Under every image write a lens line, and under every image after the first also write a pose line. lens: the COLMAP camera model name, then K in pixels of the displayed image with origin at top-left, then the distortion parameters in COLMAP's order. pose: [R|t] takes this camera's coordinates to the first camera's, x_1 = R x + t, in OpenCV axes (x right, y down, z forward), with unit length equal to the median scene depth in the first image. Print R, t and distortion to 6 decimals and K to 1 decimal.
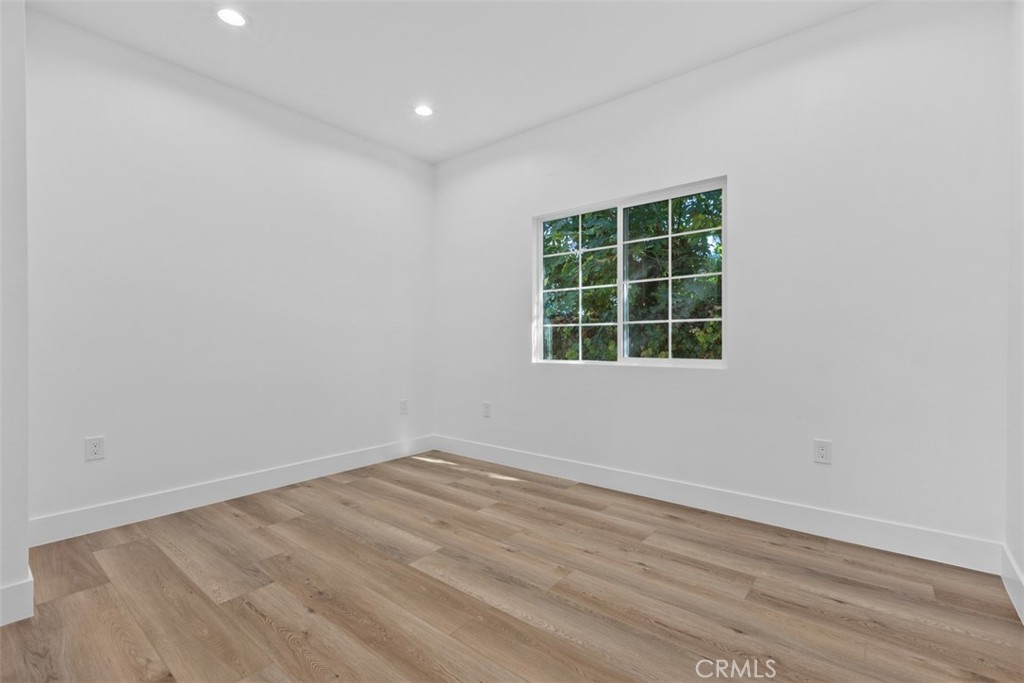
lens RADIAL K [[458.2, 0, 512.7], [0, 458.2, 344.7], [0, 0, 1]] dist [-0.000466, -0.000241]
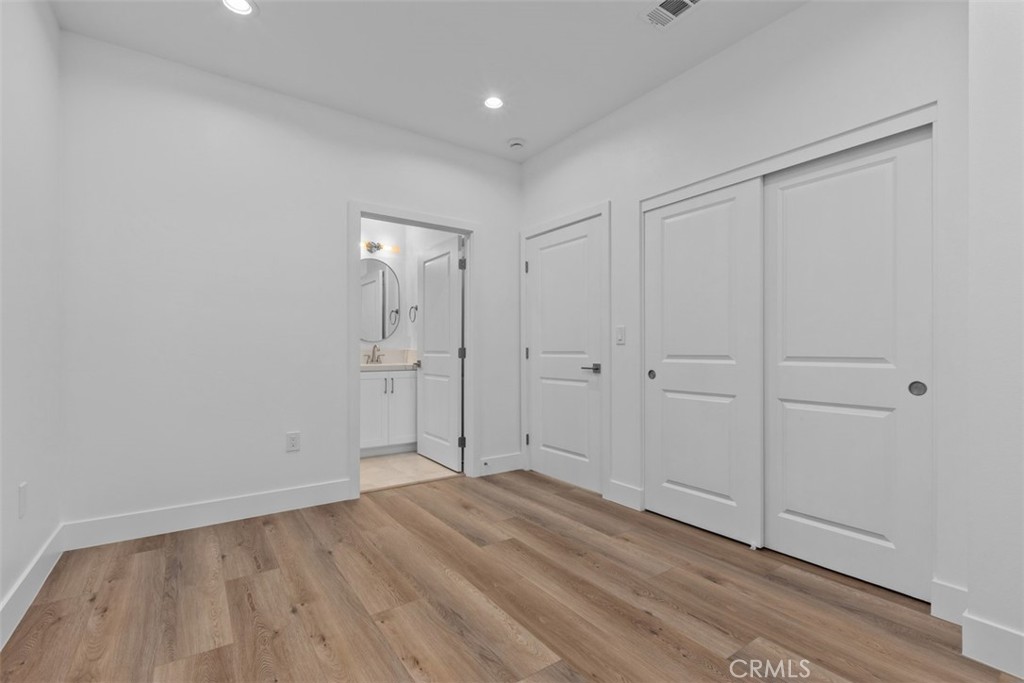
lens RADIAL K [[458.2, 0, 512.7], [0, 458.2, 344.7], [0, 0, 1]] dist [-0.000466, -0.000241]
pose [[-0.963154, 0.004820, 0.268908, -0.384703], [0.003664, 0.999982, -0.004799, -0.020549], [-0.268926, -0.003637, -0.963154, 1.883998]]
